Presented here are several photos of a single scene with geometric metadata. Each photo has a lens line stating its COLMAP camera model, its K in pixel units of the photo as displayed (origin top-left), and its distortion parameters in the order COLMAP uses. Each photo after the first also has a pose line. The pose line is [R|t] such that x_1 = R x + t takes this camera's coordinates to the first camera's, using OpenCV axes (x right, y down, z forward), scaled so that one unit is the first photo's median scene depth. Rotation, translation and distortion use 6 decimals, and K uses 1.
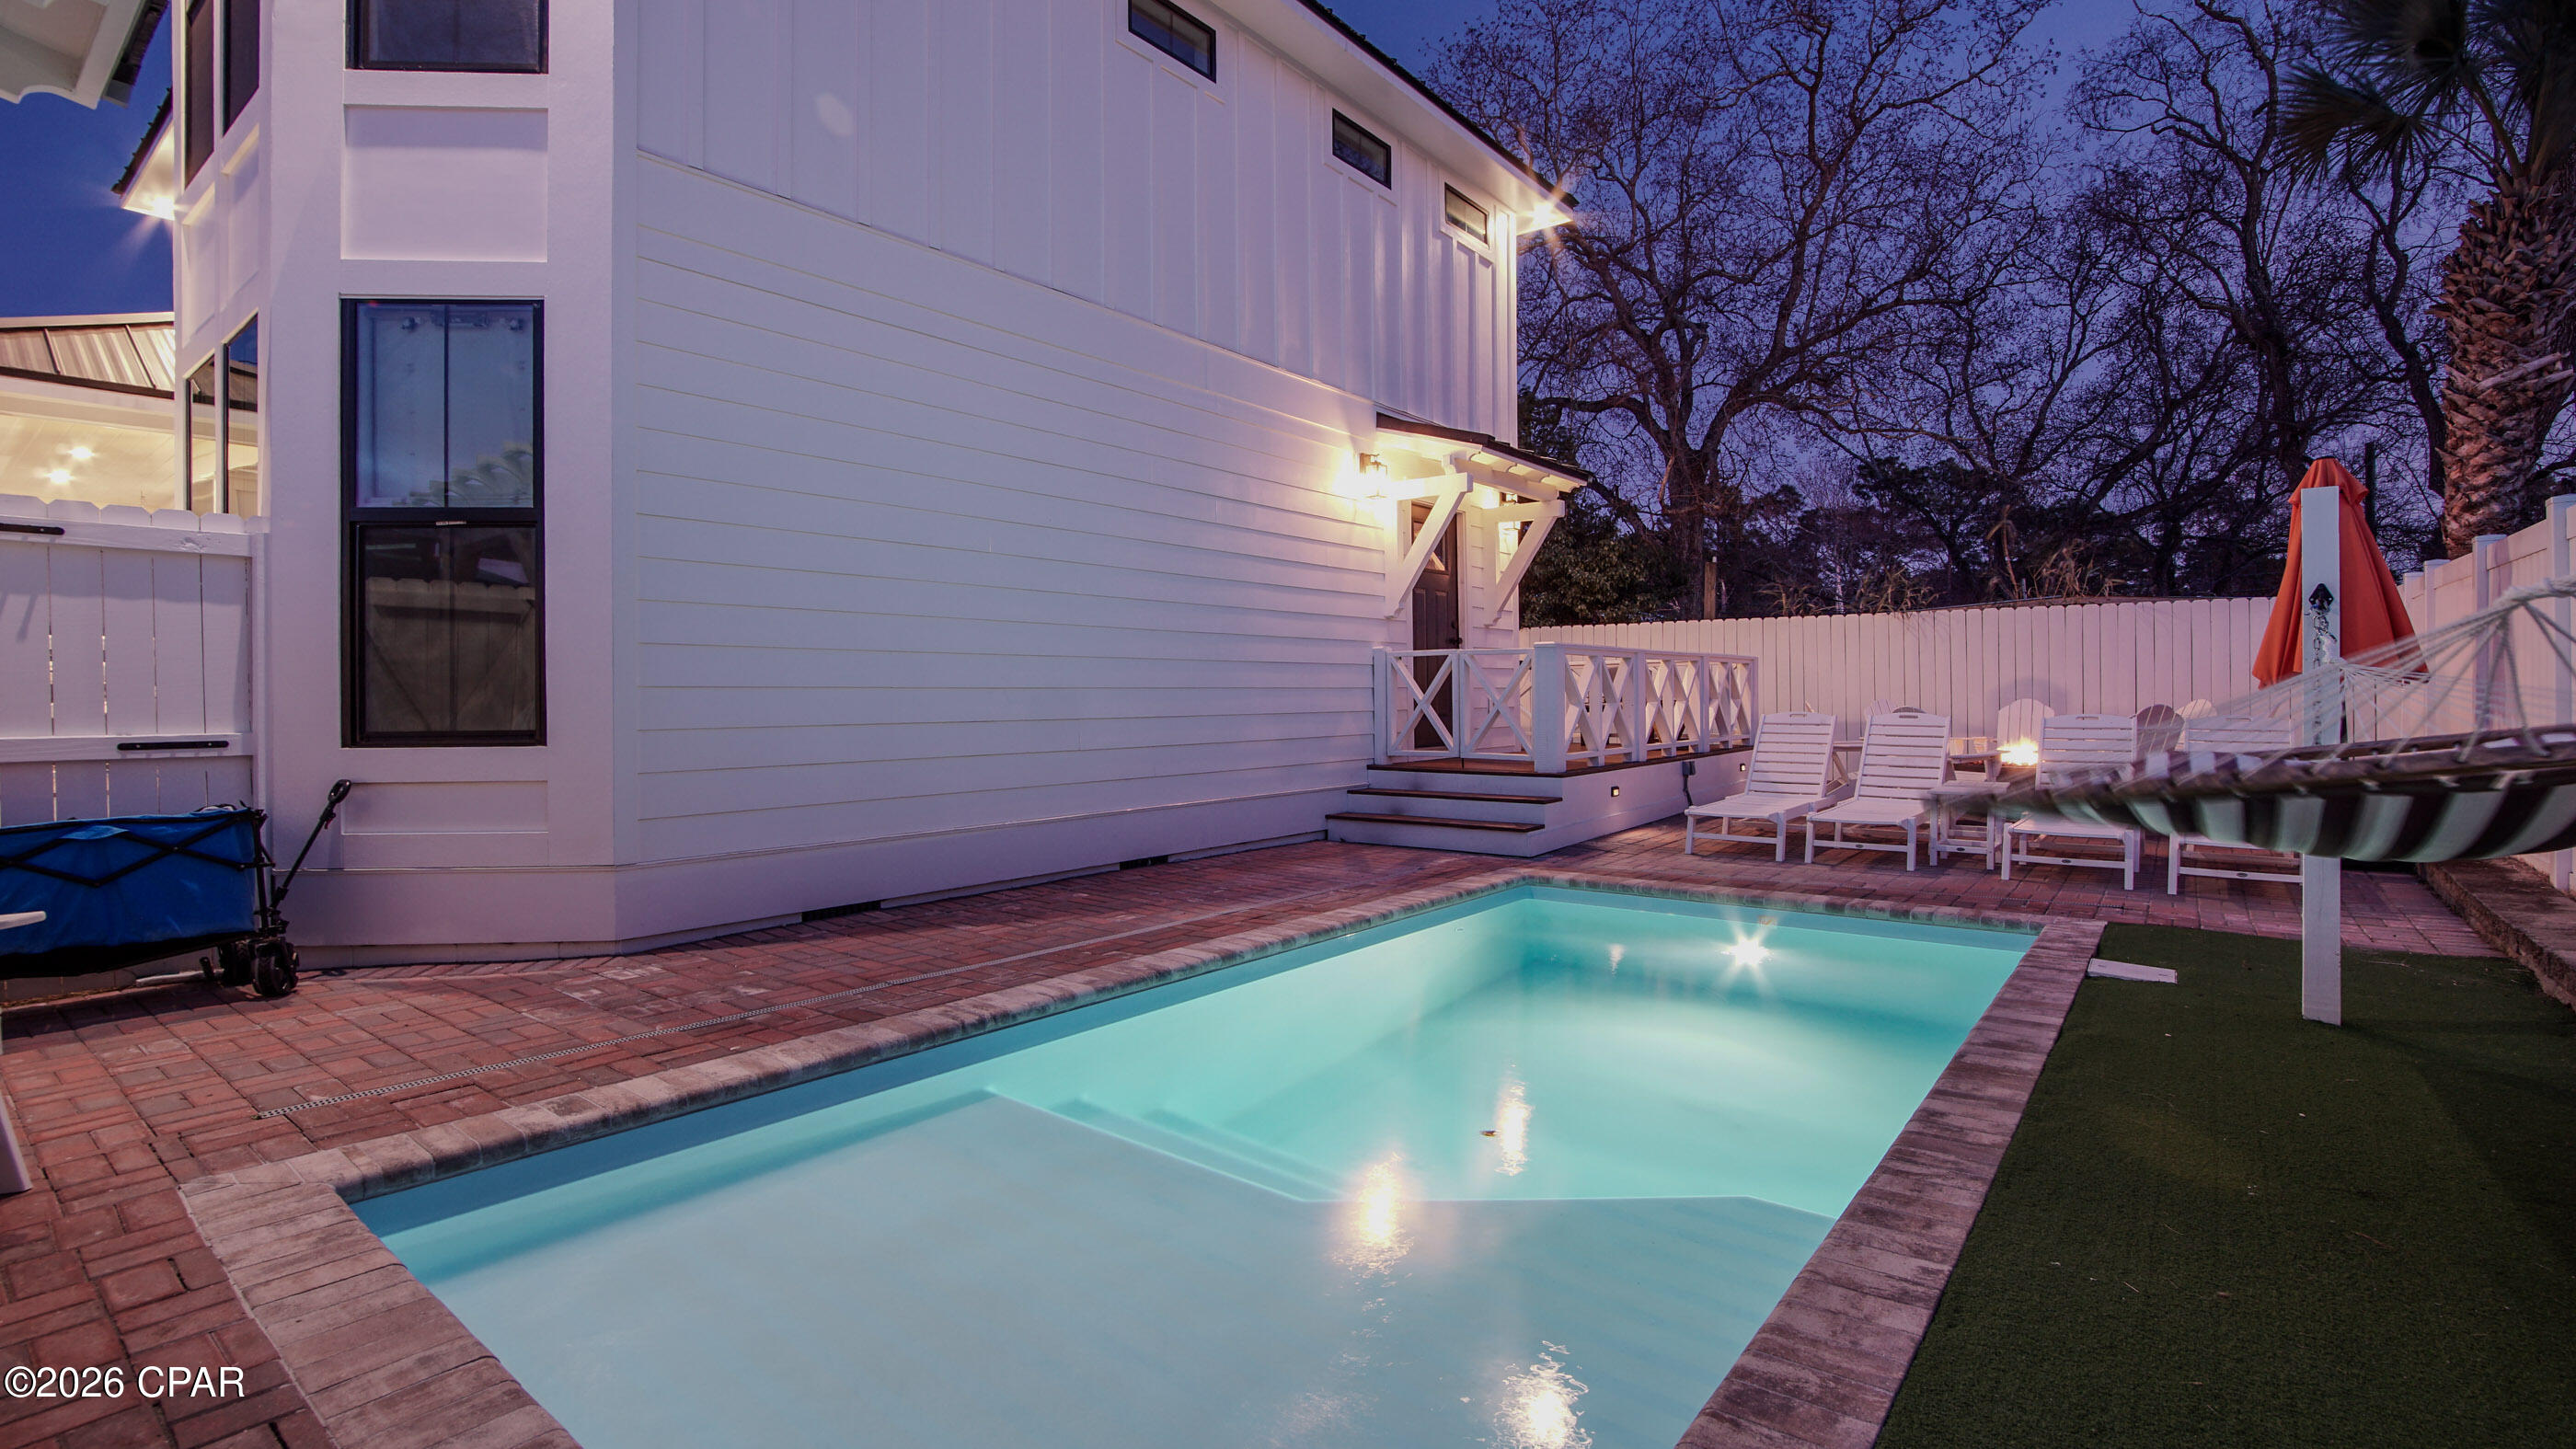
lens RADIAL K [[1184.2, 0, 1271.1], [0, 1184.2, 656.8], [0, 0, 1]] dist [-0.032841, 0.005662]
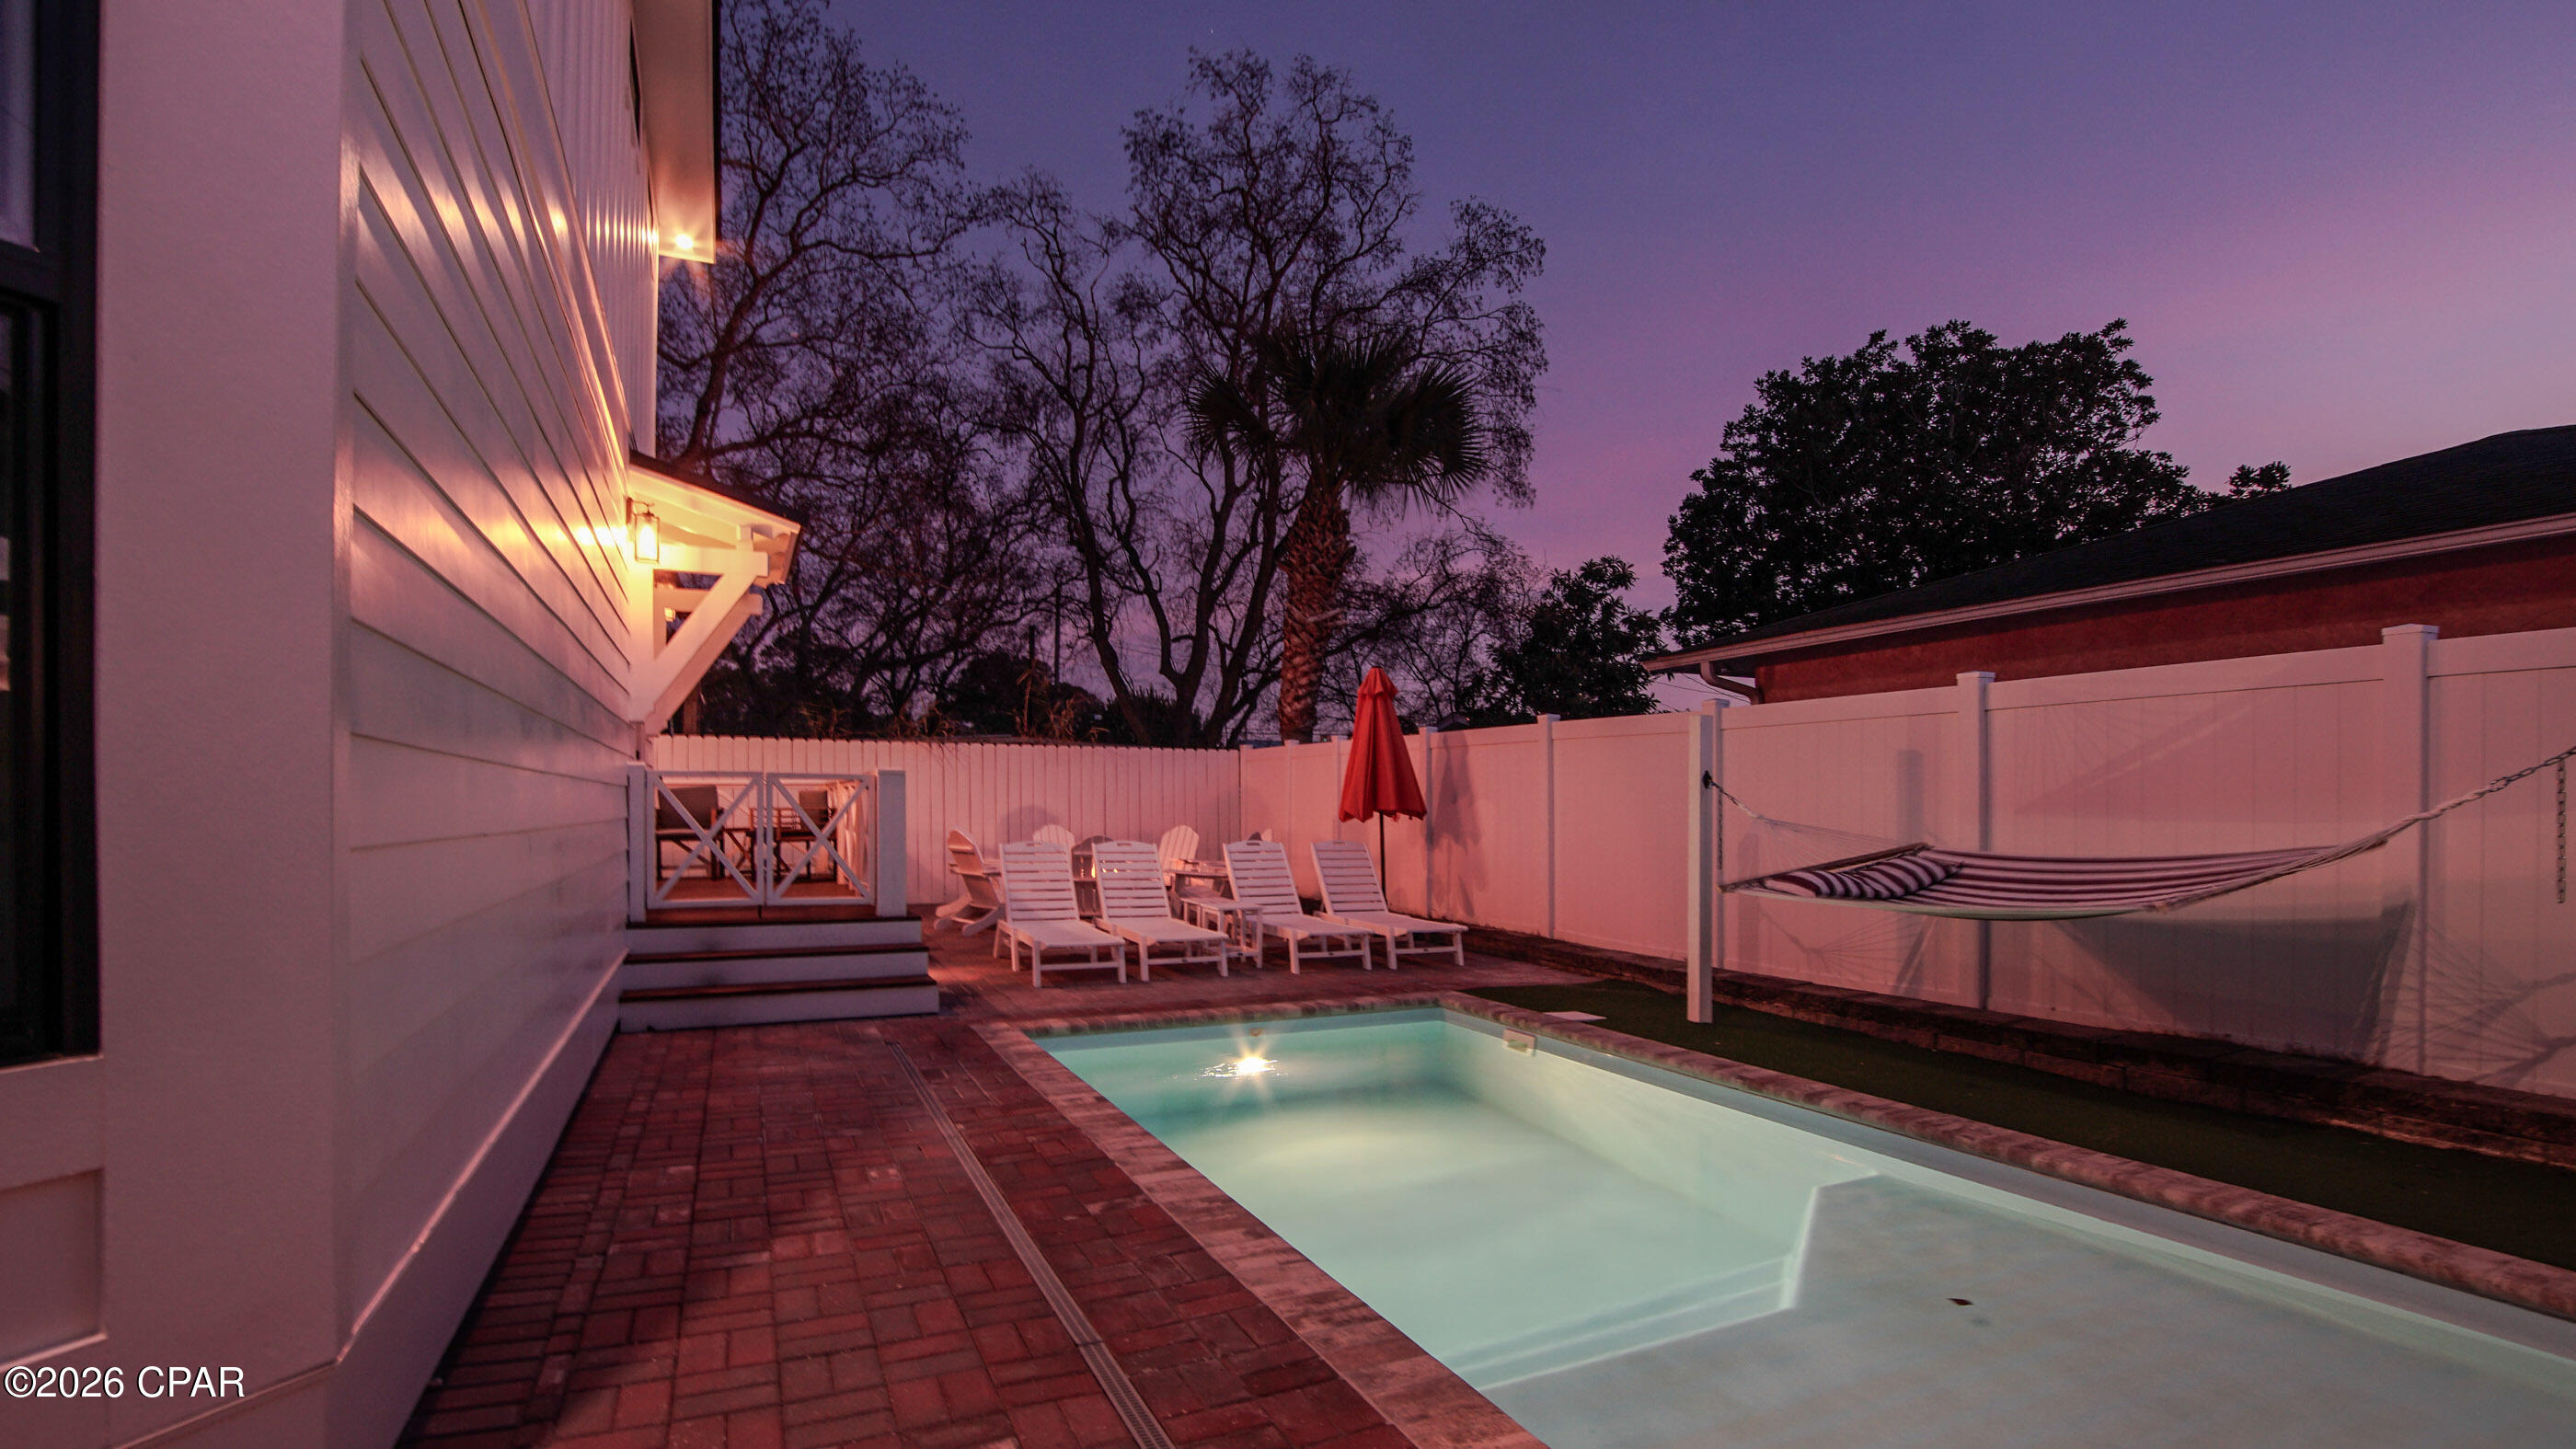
lens RADIAL K [[1206.0, 0, 1284.8], [0, 1206.0, 760.8], [0, 0, 1]] dist [-0.034365, 0.000261]
pose [[0.443641, 0.040251, 0.895300, -0.374882], [-0.033221, 0.999043, -0.028453, -0.001720], [-0.895589, -0.017120, 0.444553, 0.291245]]
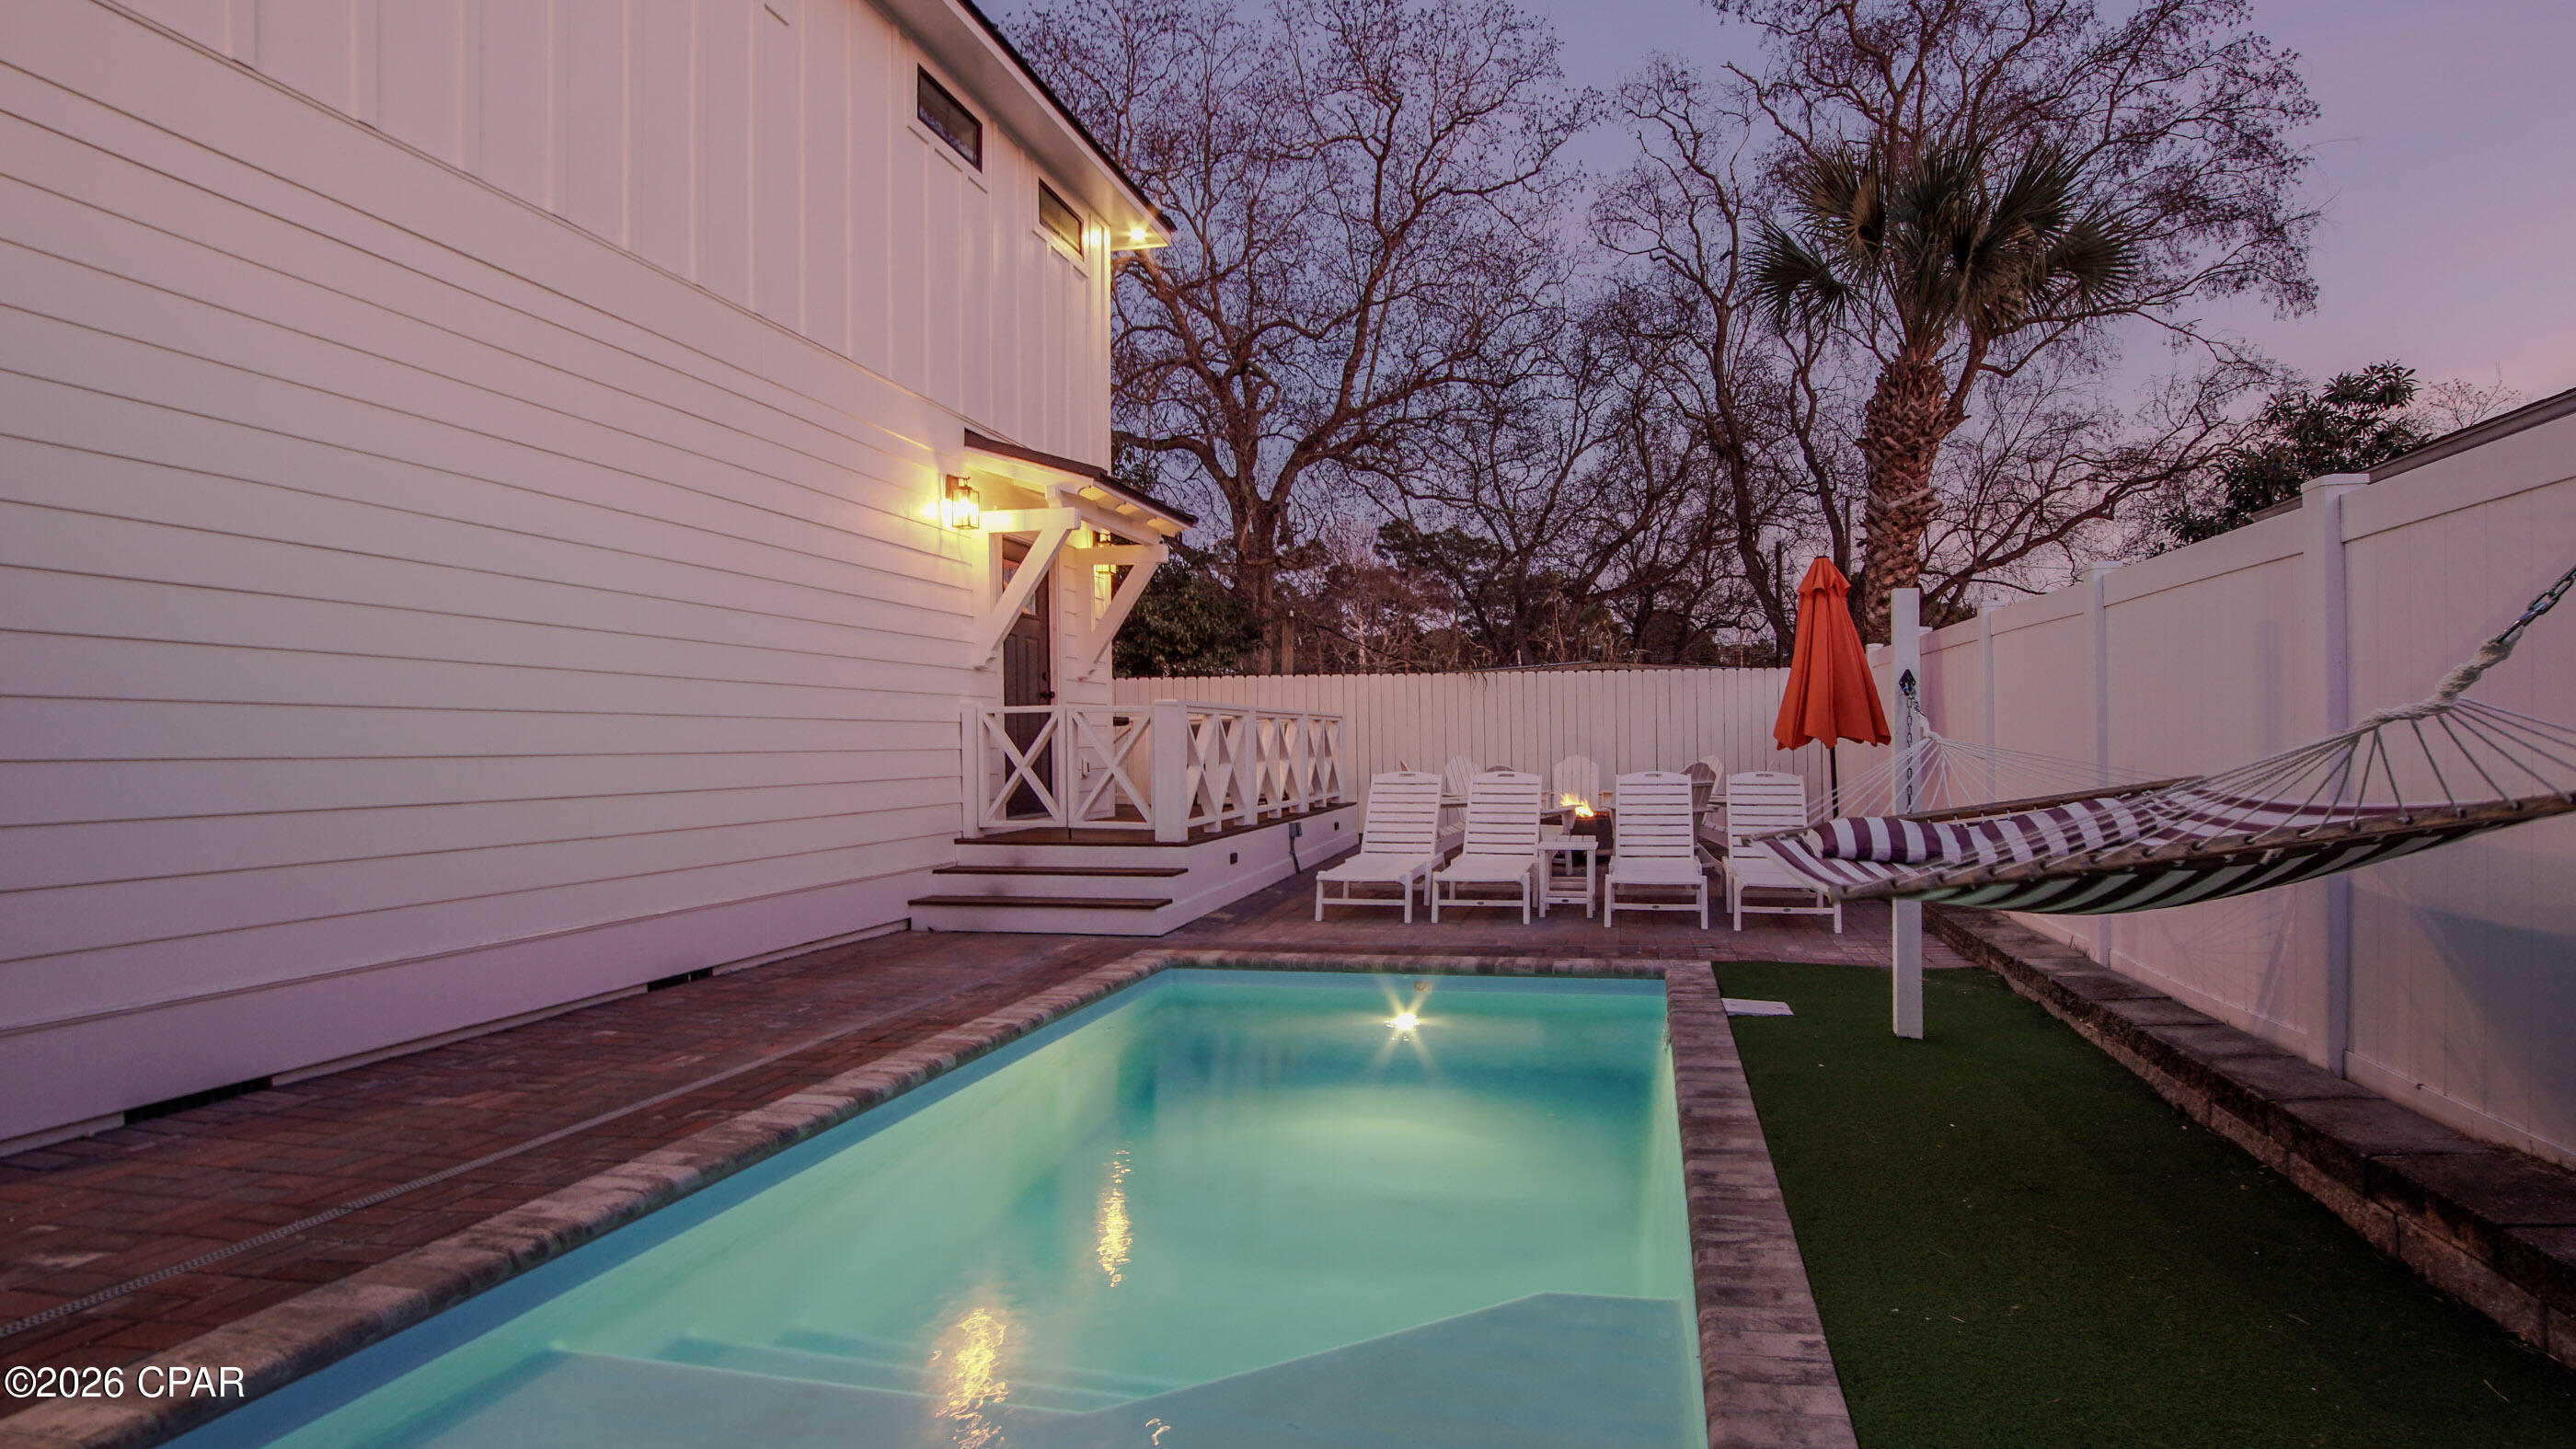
lens RADIAL K [[1252.7, 0, 1415.1], [0, 1252.7, 711.6], [0, 0, 1]] dist [-0.038705, 0.008275]
pose [[0.875593, 0.008759, 0.482970, -0.057882], [-0.011269, 0.999934, 0.002295, -0.006472], [-0.482917, -0.007452, 0.875634, 0.045382]]
